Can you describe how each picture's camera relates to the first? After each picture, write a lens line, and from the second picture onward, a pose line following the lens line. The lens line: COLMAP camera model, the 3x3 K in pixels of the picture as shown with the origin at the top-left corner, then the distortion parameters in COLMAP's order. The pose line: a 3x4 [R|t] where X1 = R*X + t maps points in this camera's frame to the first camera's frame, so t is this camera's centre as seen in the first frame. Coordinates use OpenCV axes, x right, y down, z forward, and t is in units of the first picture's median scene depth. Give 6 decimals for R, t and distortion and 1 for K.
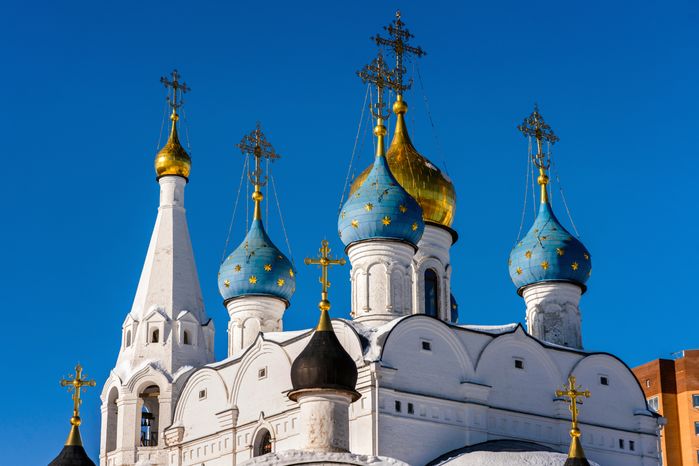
lens RADIAL K [[1368.4, 0, 349.5], [0, 1368.4, 233.0], [0, 0, 1]] dist [0.004462, -0.078530]
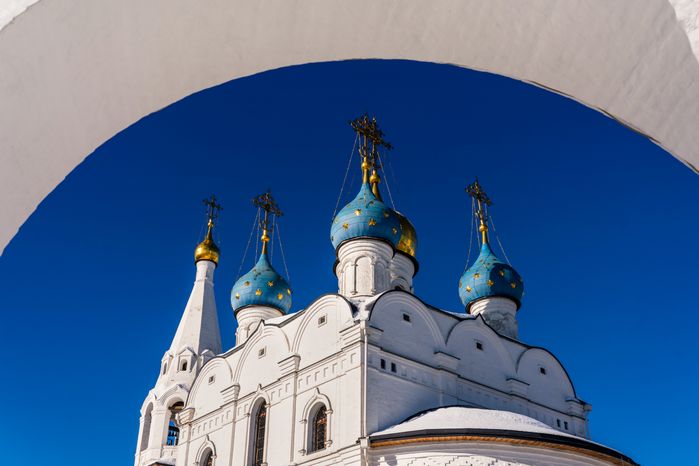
lens RADIAL K [[767.8, 0, 364.4], [0, 767.8, 233.9], [0, 0, 1]] dist [-0.000535, 0.010923]
pose [[0.997396, 0.044183, 0.056995, -0.016002], [-0.033448, 0.983613, -0.177163, 0.107076], [-0.063889, 0.174796, 0.982530, 0.294464]]
